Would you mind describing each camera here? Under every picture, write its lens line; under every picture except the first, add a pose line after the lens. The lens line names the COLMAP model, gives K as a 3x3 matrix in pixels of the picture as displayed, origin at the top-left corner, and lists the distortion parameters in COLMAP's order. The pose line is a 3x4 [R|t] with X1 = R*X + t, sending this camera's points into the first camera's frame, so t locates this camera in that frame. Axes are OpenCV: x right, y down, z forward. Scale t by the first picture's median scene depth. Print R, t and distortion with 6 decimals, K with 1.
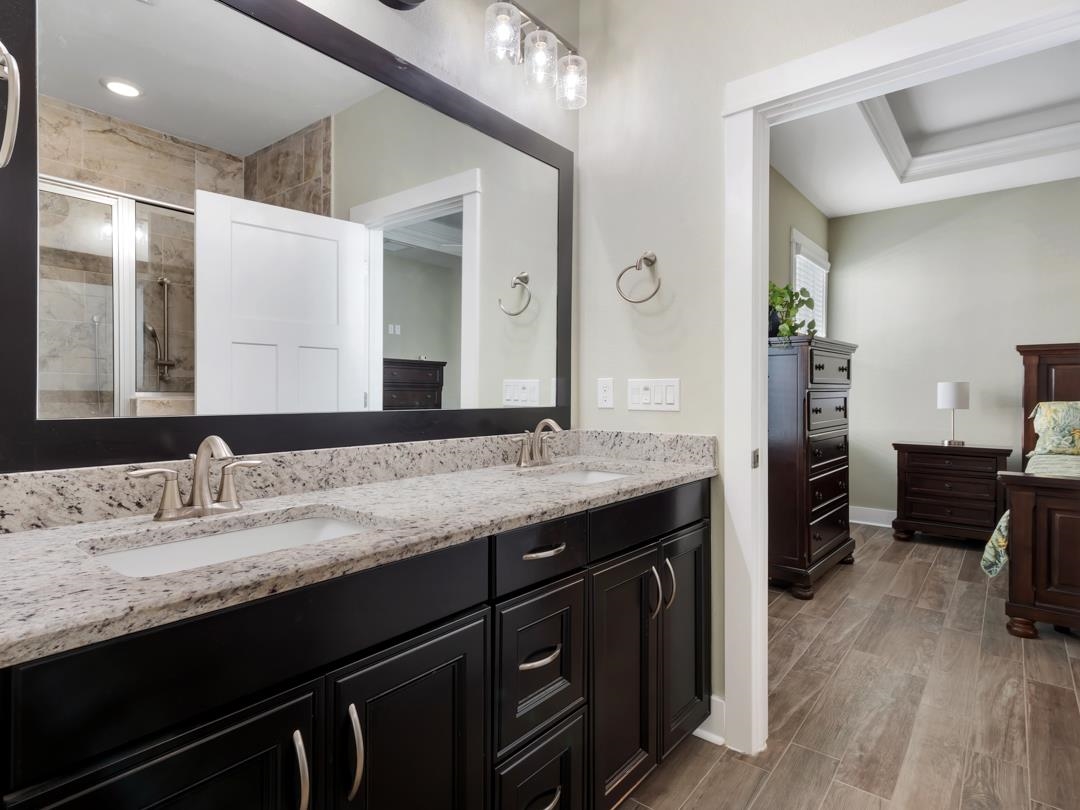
lens RADIAL K [[598.5, 0, 538.4], [0, 598.5, 393.8], [0, 0, 1]] dist [0.003757, -0.001902]
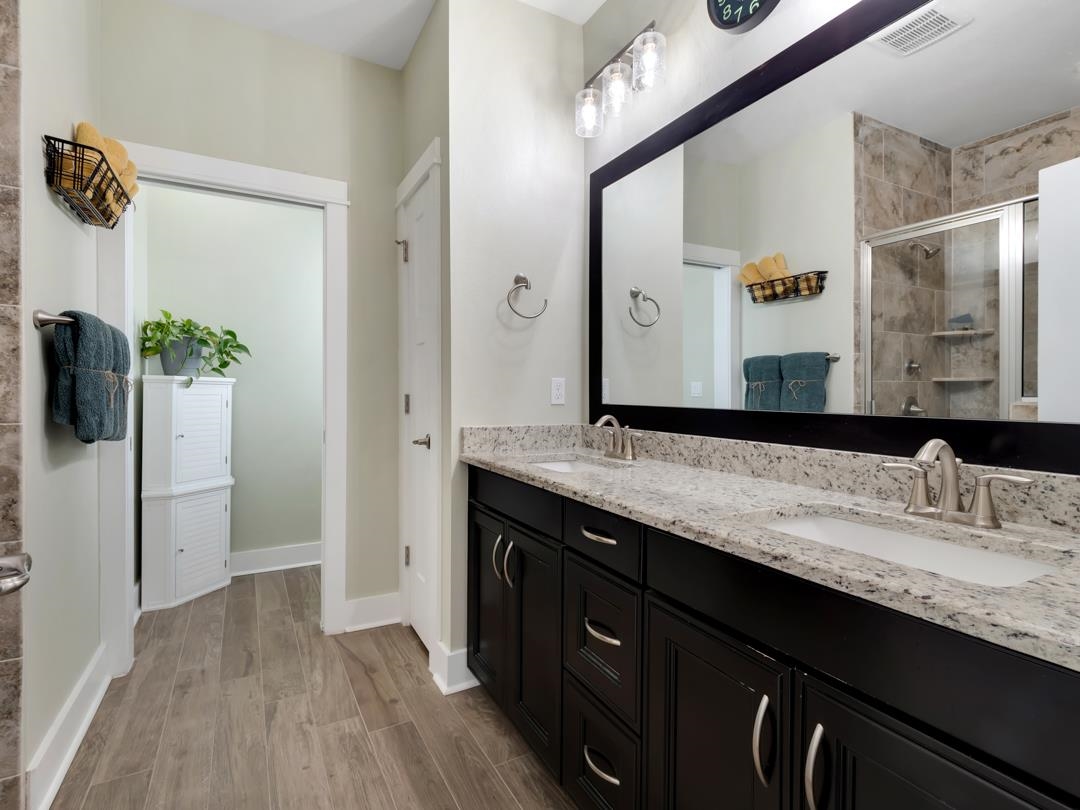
lens RADIAL K [[532.0, 0, 531.2], [0, 532.0, 403.5], [0, 0, 1]] dist [0.005140, 0.000558]
pose [[-0.404172, 0.008891, -0.914640, 0.791362], [-0.016198, 0.999726, 0.016876, 0.008610], [0.914539, 0.021636, -0.403918, 1.075722]]
